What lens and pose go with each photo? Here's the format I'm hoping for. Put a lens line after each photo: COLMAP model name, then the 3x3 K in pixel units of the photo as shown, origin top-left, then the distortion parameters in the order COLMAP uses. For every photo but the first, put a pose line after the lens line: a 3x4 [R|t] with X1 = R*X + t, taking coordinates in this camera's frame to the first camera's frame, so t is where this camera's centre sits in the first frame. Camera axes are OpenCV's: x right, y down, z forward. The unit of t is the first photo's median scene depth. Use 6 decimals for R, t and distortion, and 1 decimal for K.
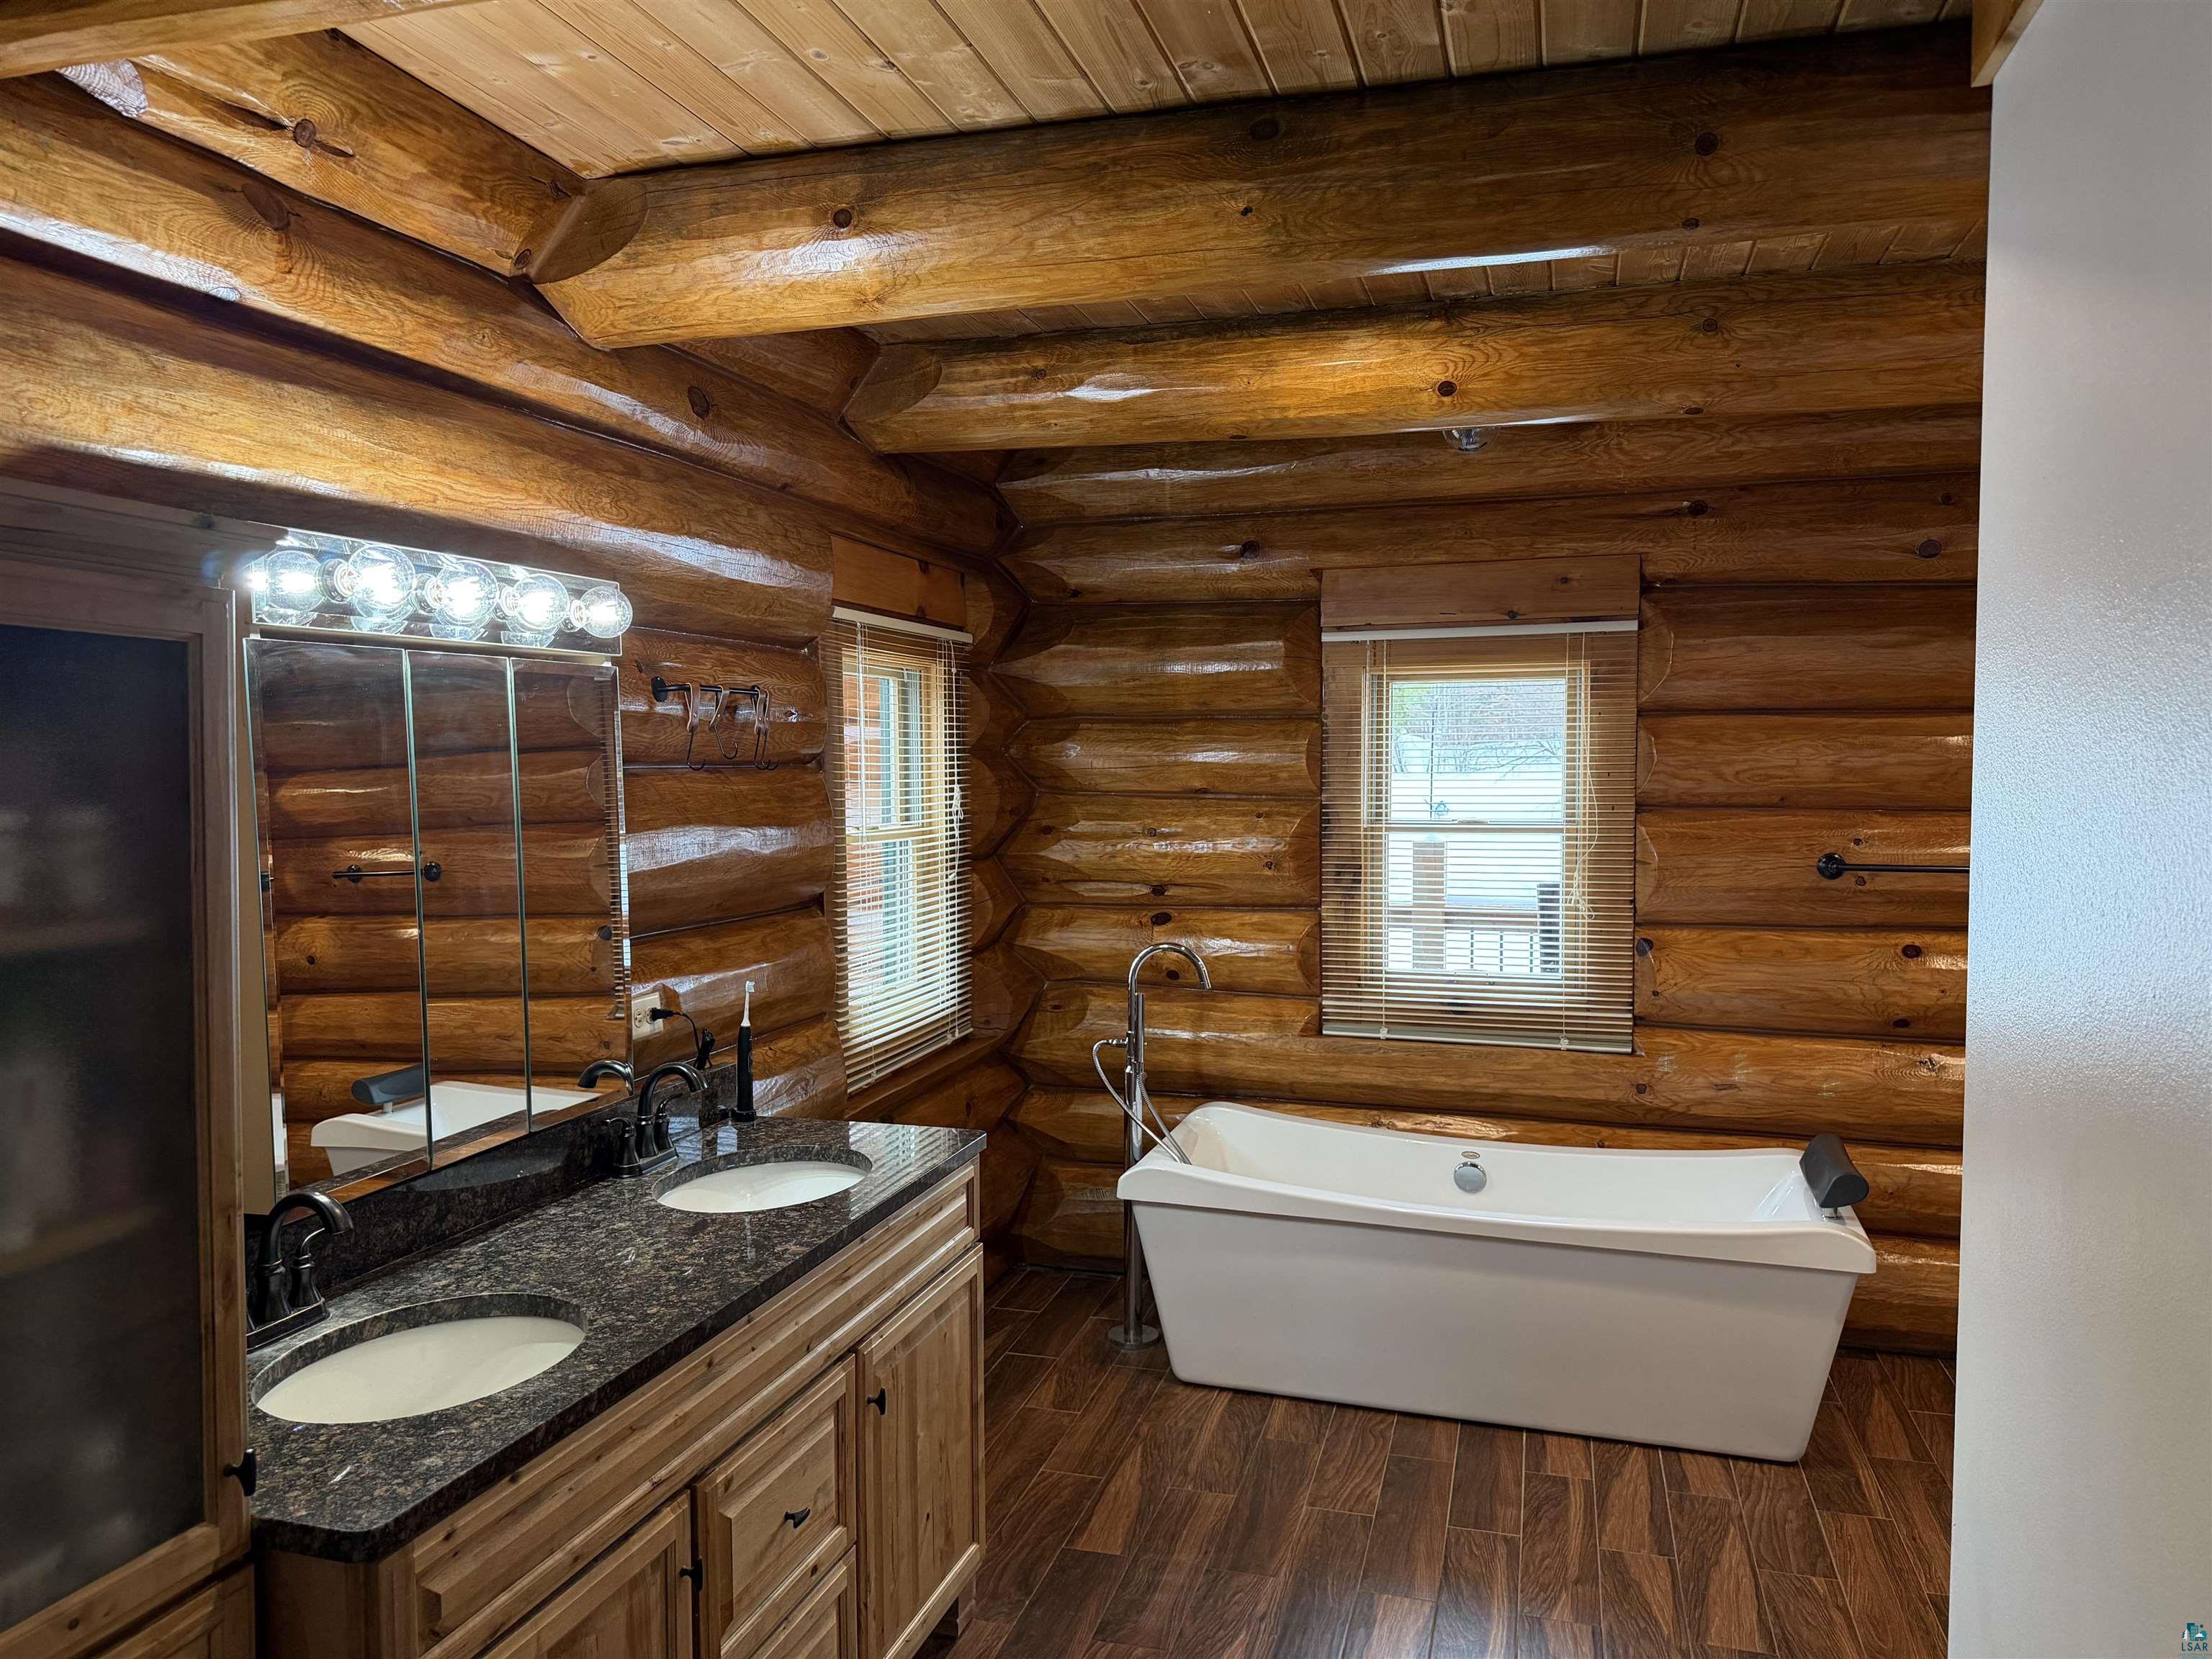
lens RADIAL K [[1558.3, 0, 1092.0], [0, 1558.3, 835.8], [0, 0, 1]] dist [0.175405, -0.306614]
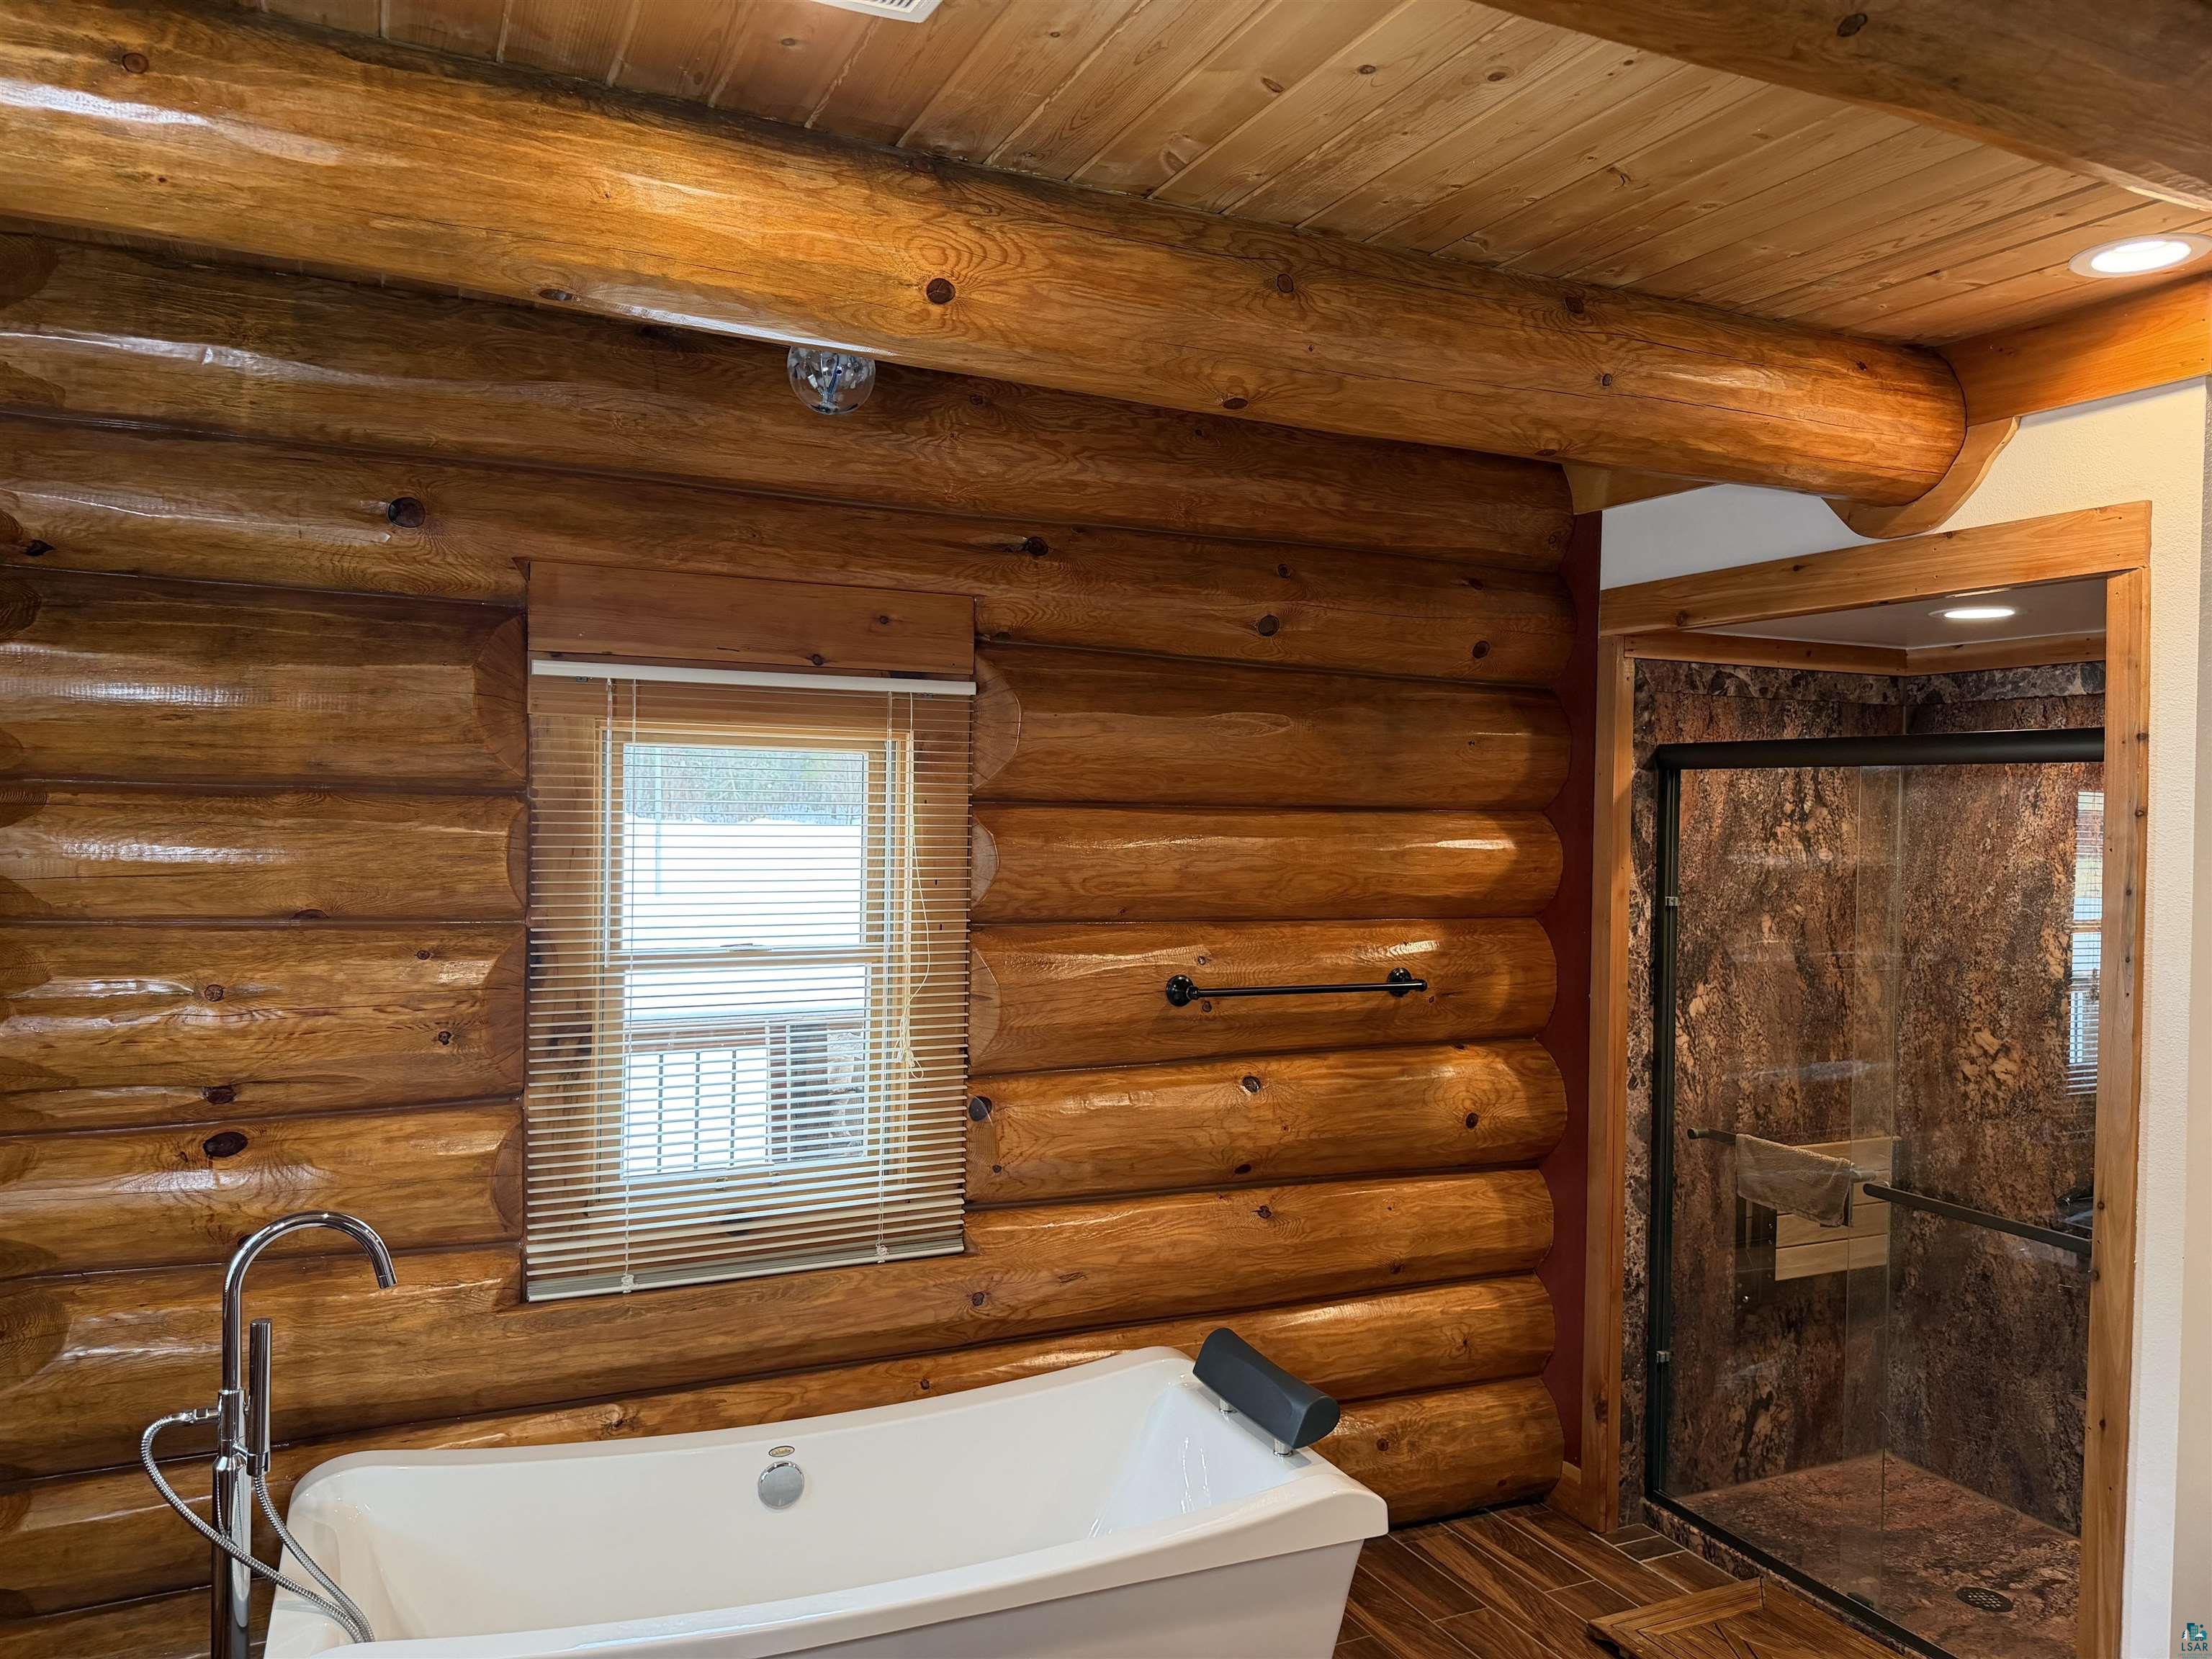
lens RADIAL K [[1558.3, 0, 1092.0], [0, 1558.3, 835.8], [0, 0, 1]] dist [0.175405, -0.306614]
pose [[0.746508, 0.003696, 0.665366, -0.113855], [0.018455, 0.999485, -0.026257, -0.039923], [-0.665120, 0.031881, 0.746055, 0.394817]]
